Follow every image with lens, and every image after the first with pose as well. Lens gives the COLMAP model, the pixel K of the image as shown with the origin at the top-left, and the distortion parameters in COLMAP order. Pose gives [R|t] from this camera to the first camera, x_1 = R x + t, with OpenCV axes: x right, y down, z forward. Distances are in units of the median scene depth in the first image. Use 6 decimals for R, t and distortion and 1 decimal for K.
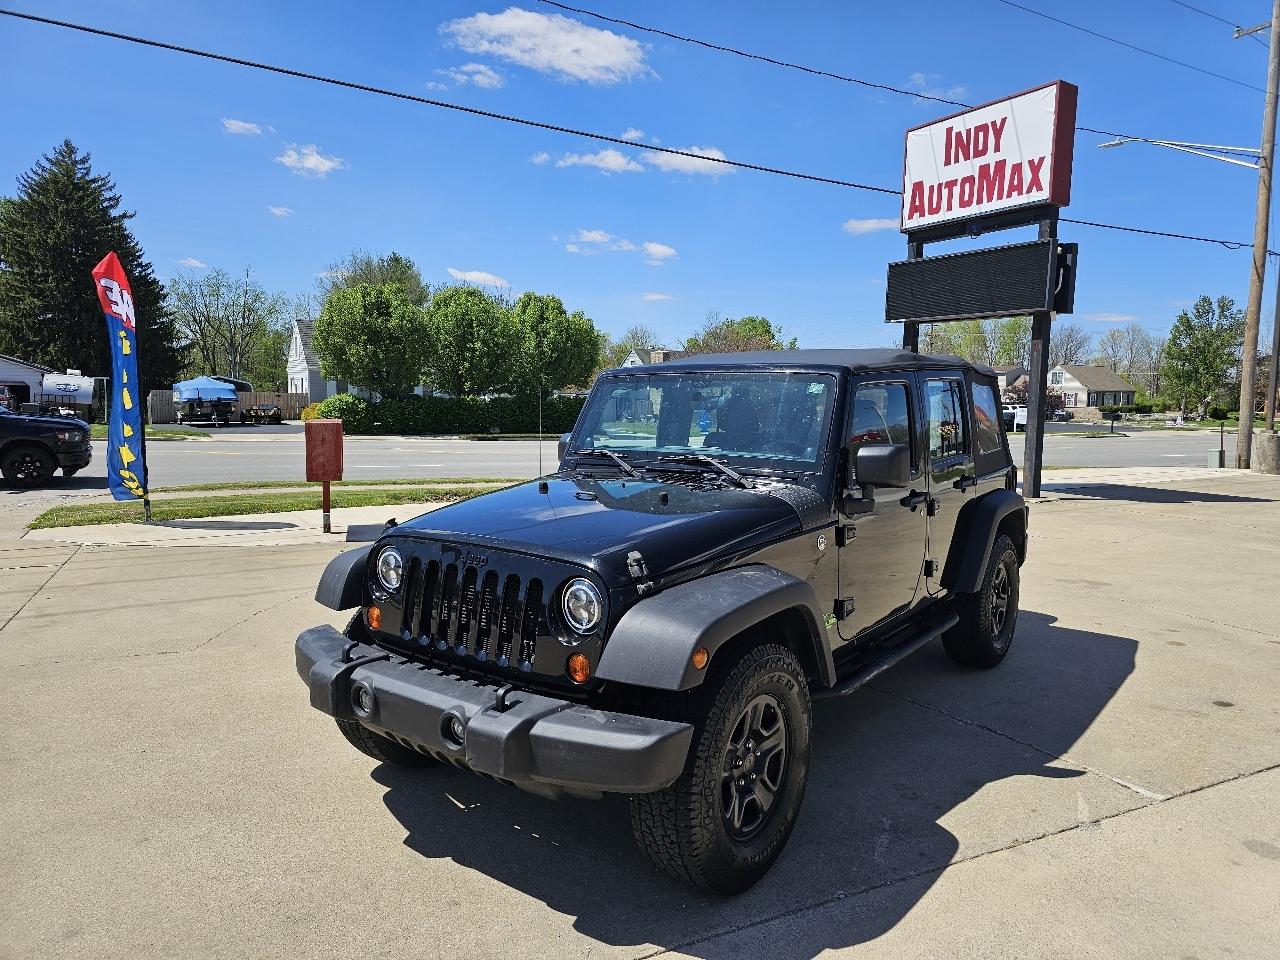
lens RADIAL K [[858.1, 0, 658.5], [0, 858.1, 480.2], [0, 0, 1]] dist [0.047333, -0.038840]
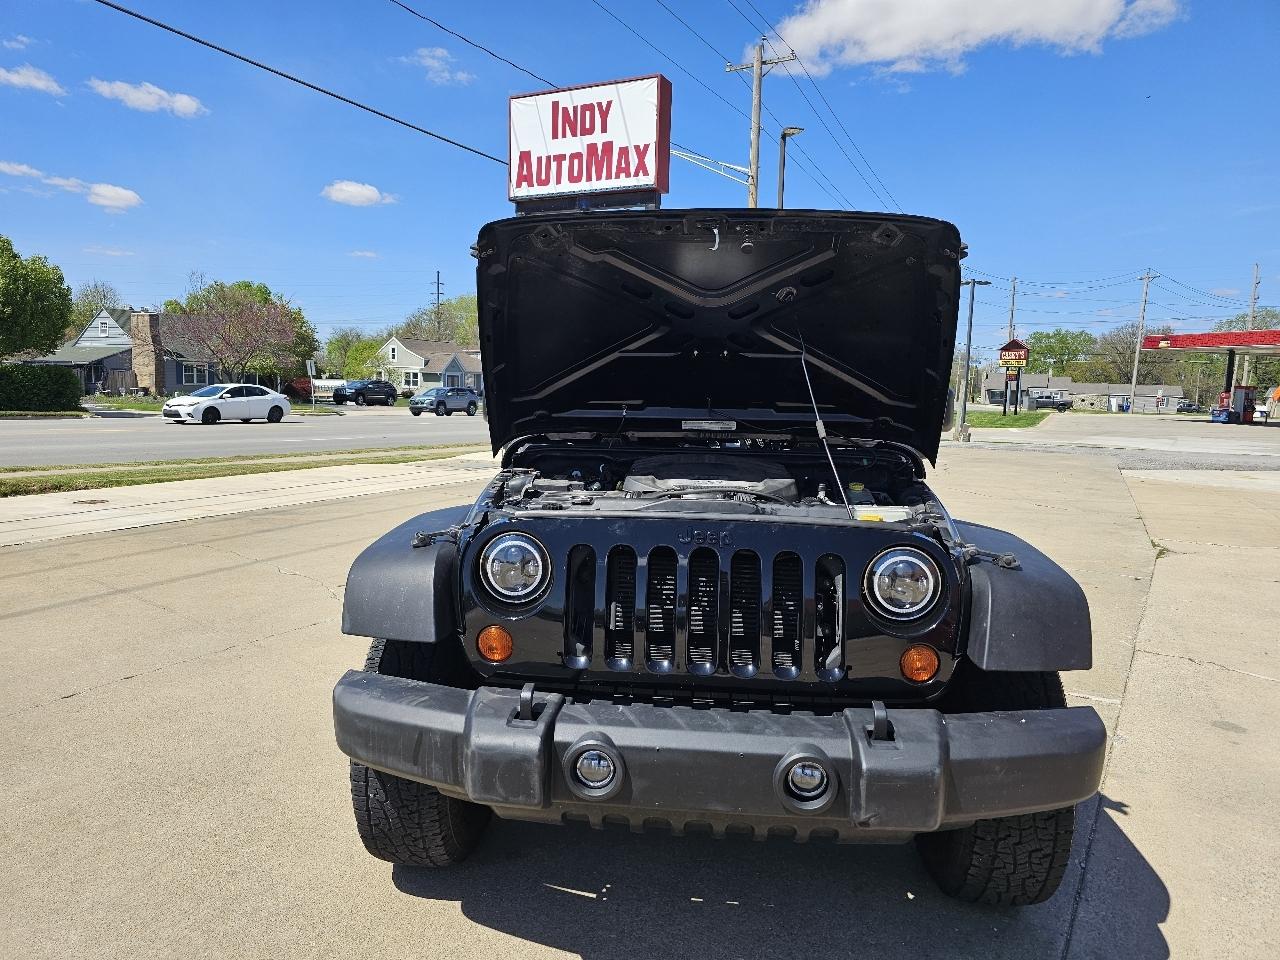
lens RADIAL K [[858.1, 0, 639.5], [0, 858.1, 465.2], [0, 0, 1]] dist [0.047333, -0.038840]
pose [[0.854966, -0.042704, 0.516923, -0.124877], [0.038317, 0.999082, 0.019162, 0.003399], [-0.517267, 0.003425, 0.855817, 0.085599]]
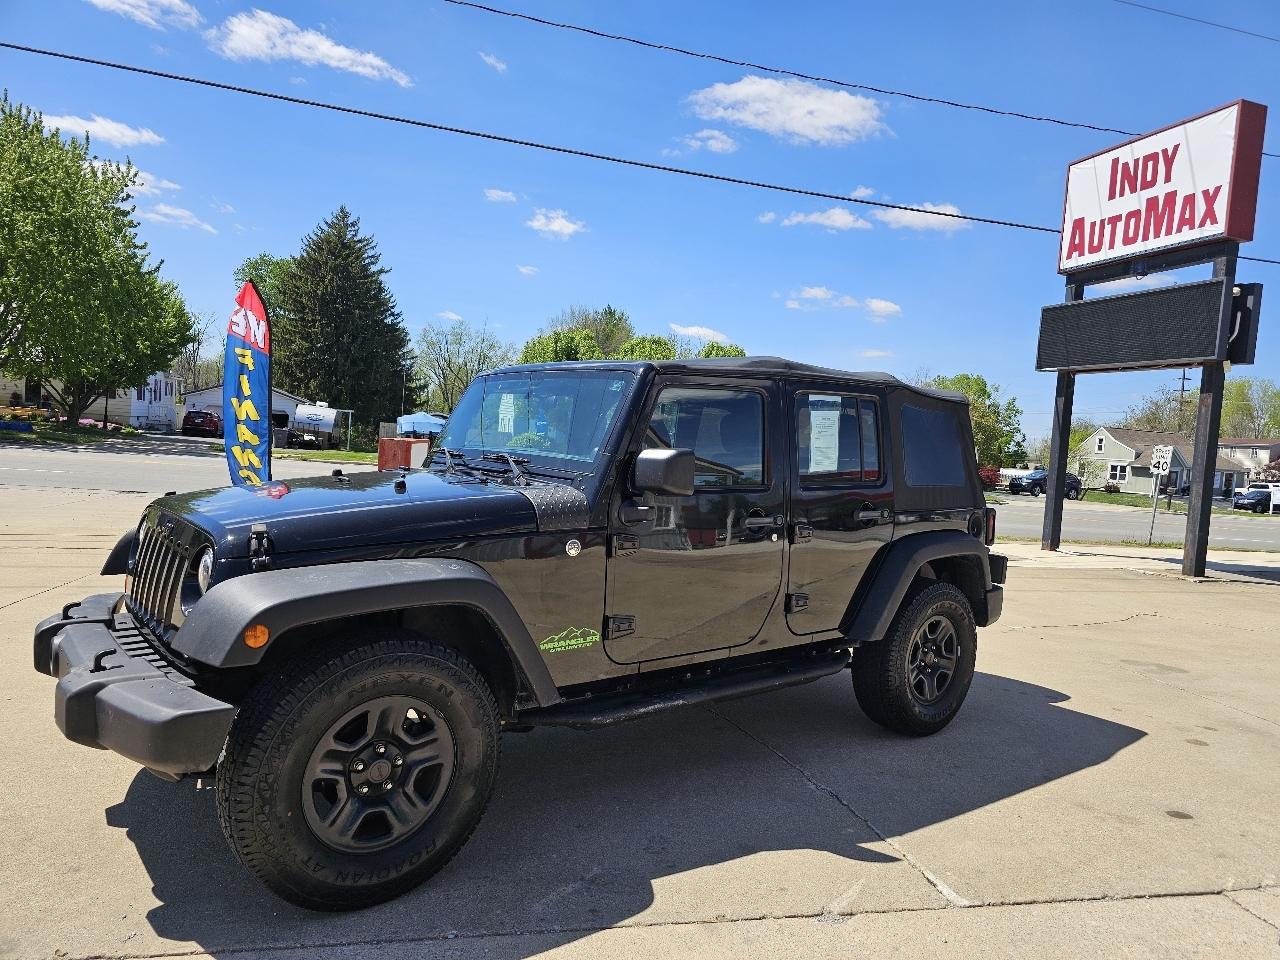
lens RADIAL K [[858.1, 0, 655.7], [0, 858.1, 485.5], [0, 0, 1]] dist [0.047333, -0.038840]
pose [[0.968471, 0.060201, -0.241744, 0.114022], [-0.073567, 0.996199, -0.046642, 0.009783], [0.238017, 0.062956, 0.969218, 0.032133]]
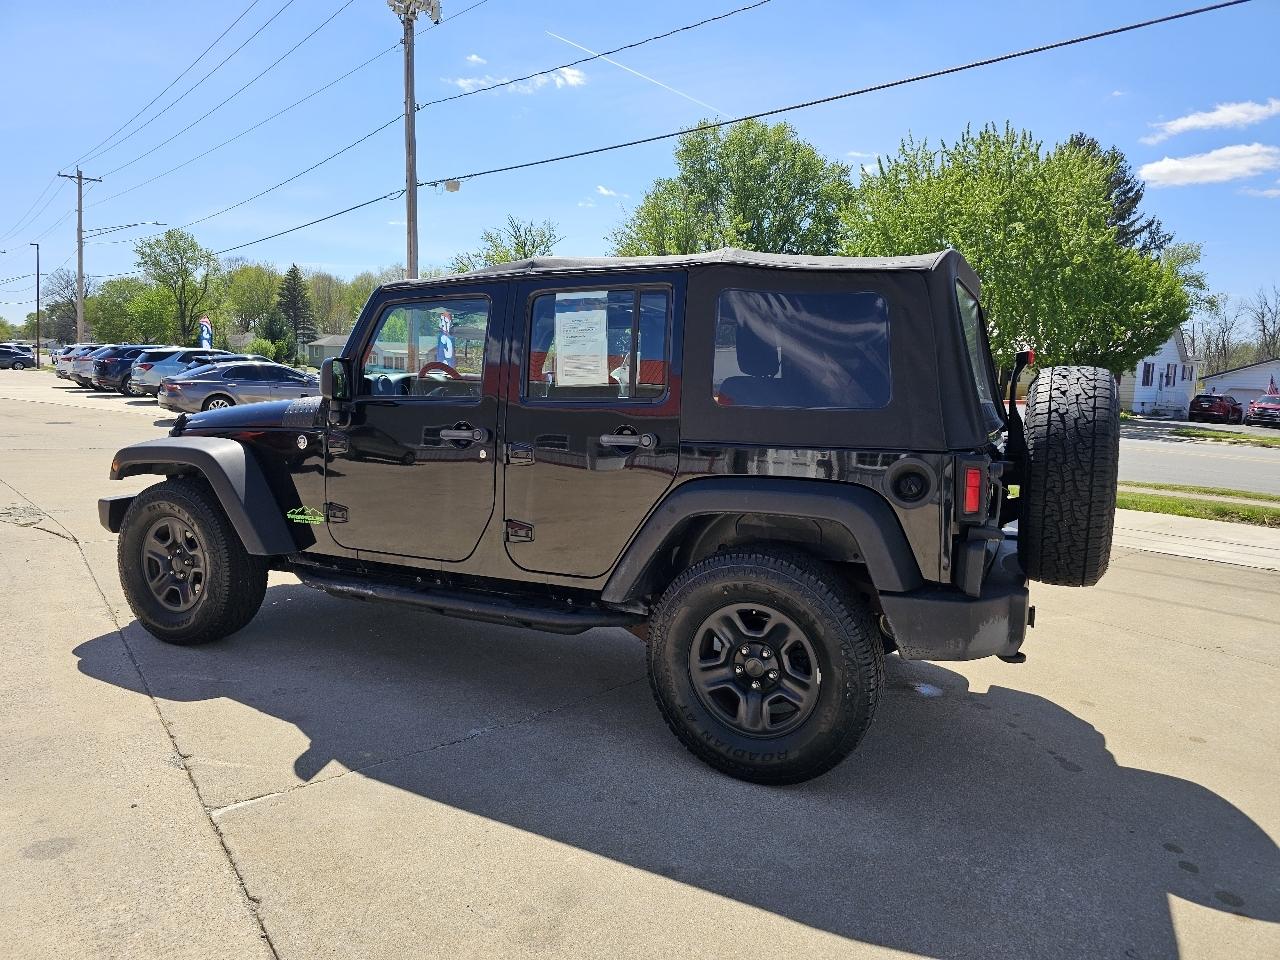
lens RADIAL K [[858.1, 0, 635.8], [0, 858.1, 467.1], [0, 0, 1]] dist [0.047333, -0.038840]
pose [[0.176605, 0.093698, -0.979812, 0.325753], [-0.127509, 0.989248, 0.071617, -0.008012], [0.975988, 0.112287, 0.186654, 0.284384]]
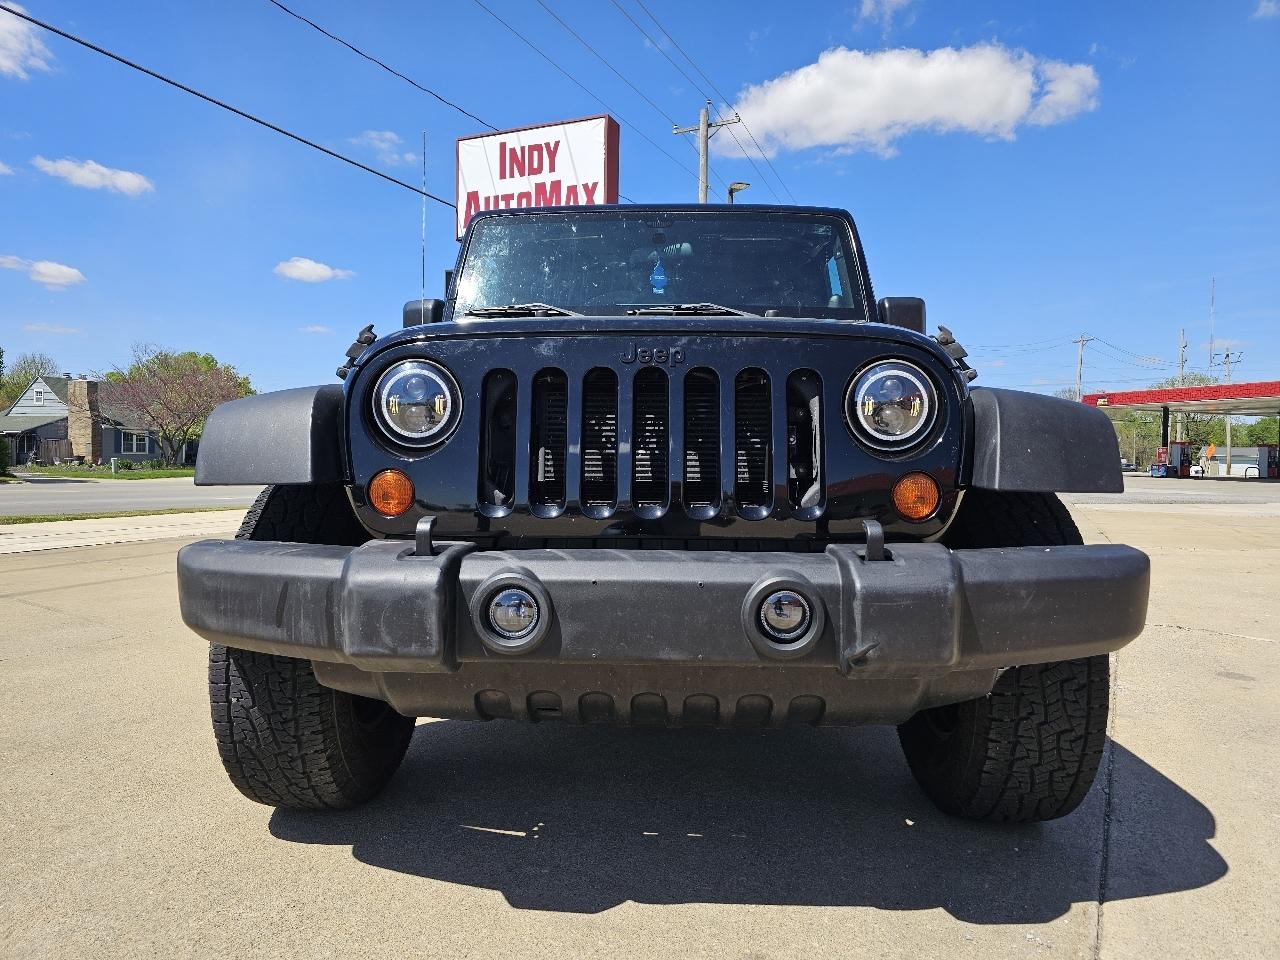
lens RADIAL K [[858.1, 0, 638.3], [0, 858.1, 472.2], [0, 0, 1]] dist [0.047333, -0.038840]
pose [[0.827509, -0.016960, 0.561196, -0.109515], [0.055720, 0.997090, -0.052029, 0.040080], [-0.558681, 0.074324, 0.826046, 0.107904]]
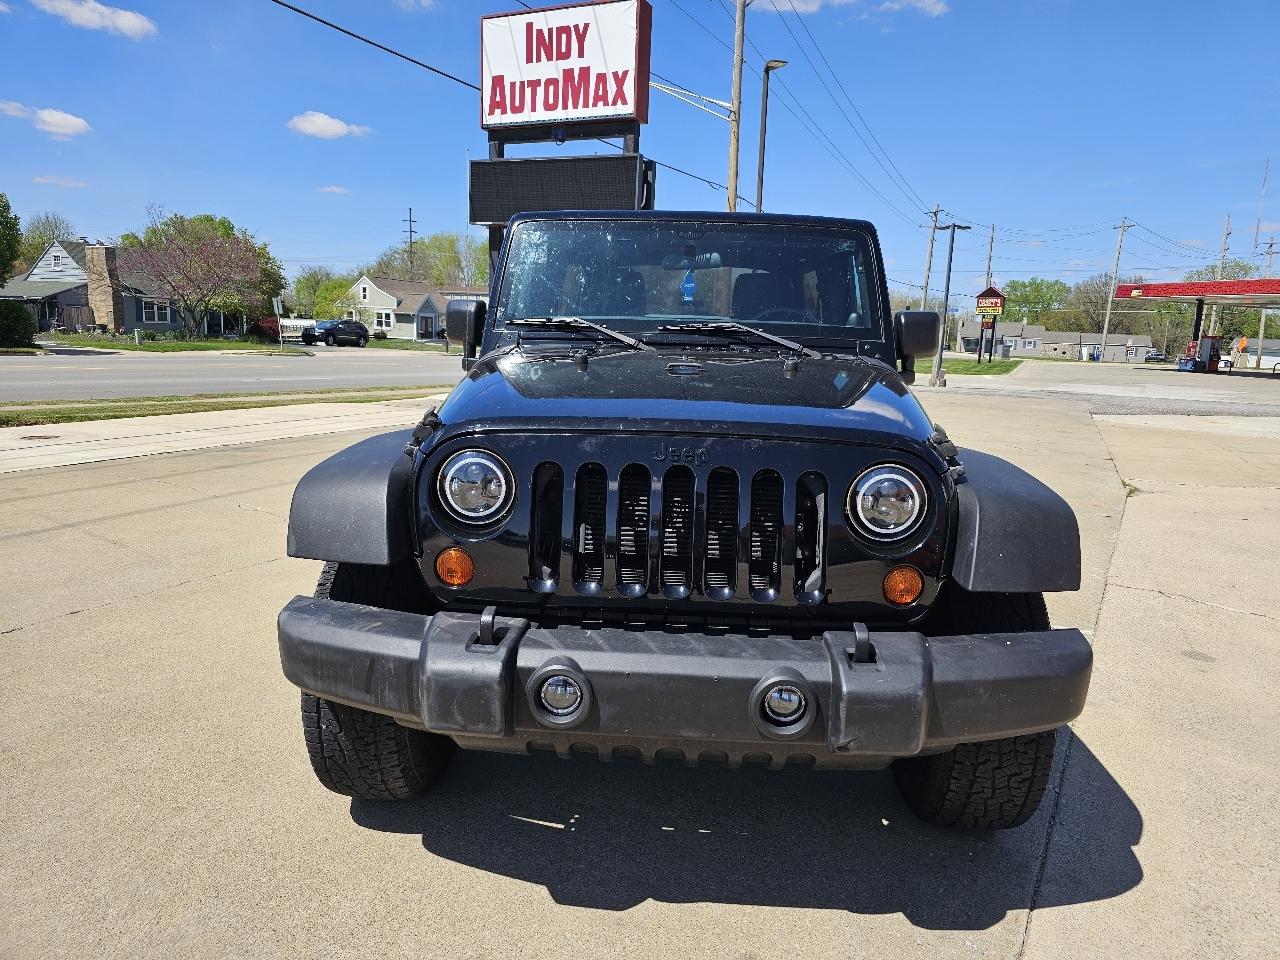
lens RADIAL K [[858.1, 0, 654.9], [0, 858.1, 468.1], [0, 0, 1]] dist [0.047333, -0.038840]
pose [[0.832151, -0.073428, 0.549667, -0.119057], [0.030671, 0.995772, 0.086589, 0.009043], [-0.553701, -0.055196, 0.830884, 0.093357]]
